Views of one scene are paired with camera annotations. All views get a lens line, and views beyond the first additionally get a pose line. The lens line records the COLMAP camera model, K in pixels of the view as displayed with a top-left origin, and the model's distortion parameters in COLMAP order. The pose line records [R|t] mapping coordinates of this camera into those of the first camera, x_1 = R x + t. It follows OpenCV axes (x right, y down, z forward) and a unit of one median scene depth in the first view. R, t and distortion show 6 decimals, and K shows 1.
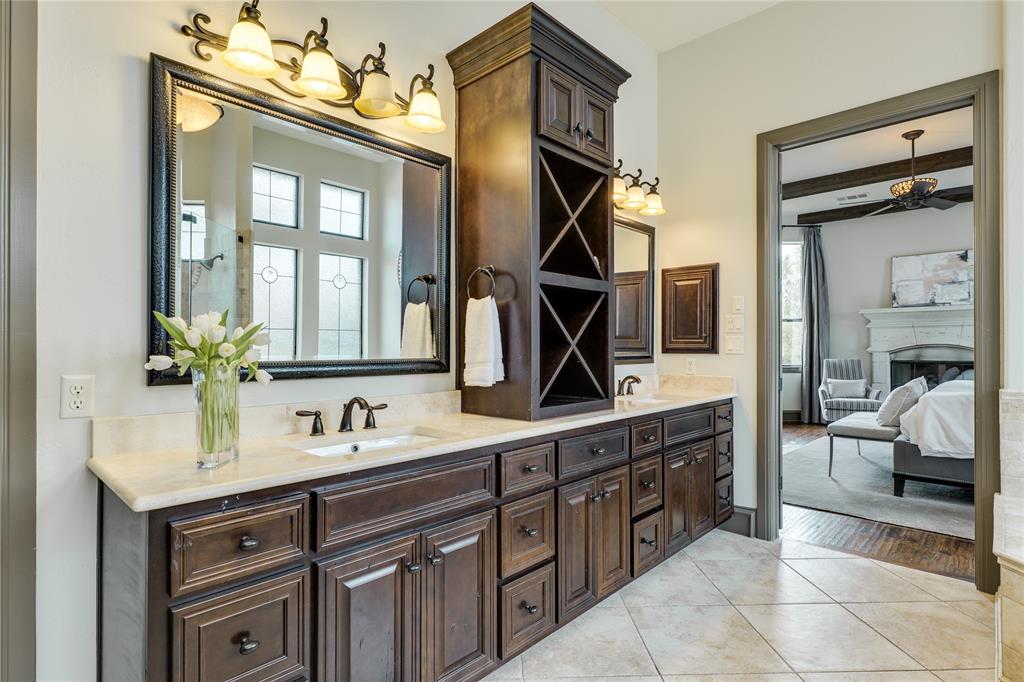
lens RADIAL K [[518.6, 0, 509.3], [0, 518.6, 341.8], [0, 0, 1]] dist [-0.003015, 0.000760]
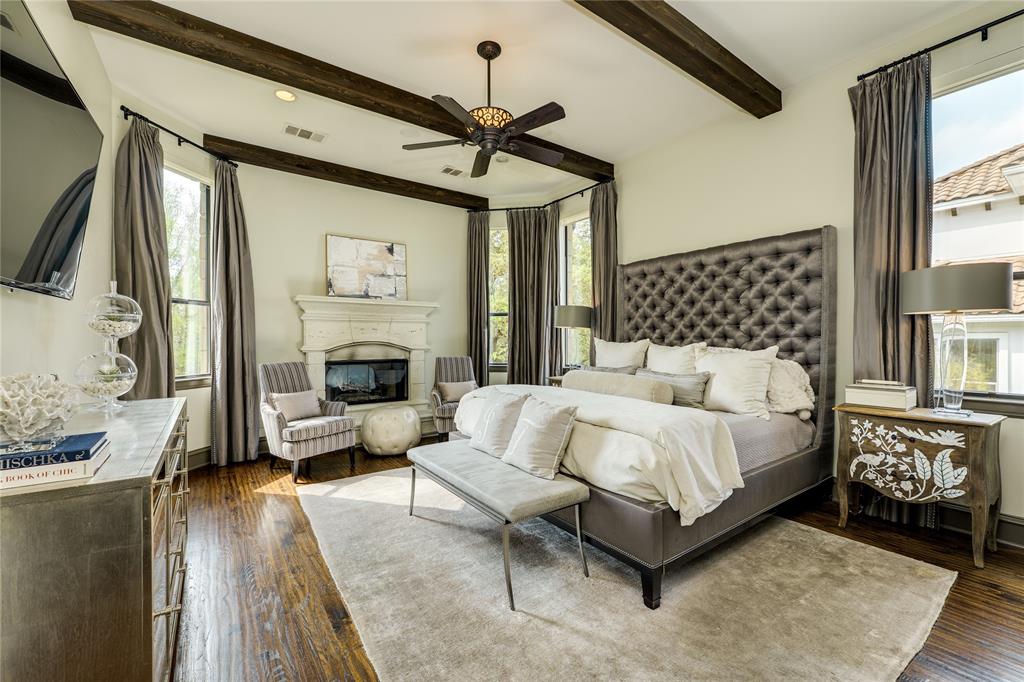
lens RADIAL K [[421.4, 0, 507.6], [0, 421.4, 342.7], [0, 0, 1]] dist [0.002764, -0.000678]
pose [[0.196779, -0.006119, 0.980429, 0.146167], [-0.005910, 0.999955, 0.007427, 0.000760], [-0.980430, -0.007256, 0.196734, 0.605823]]
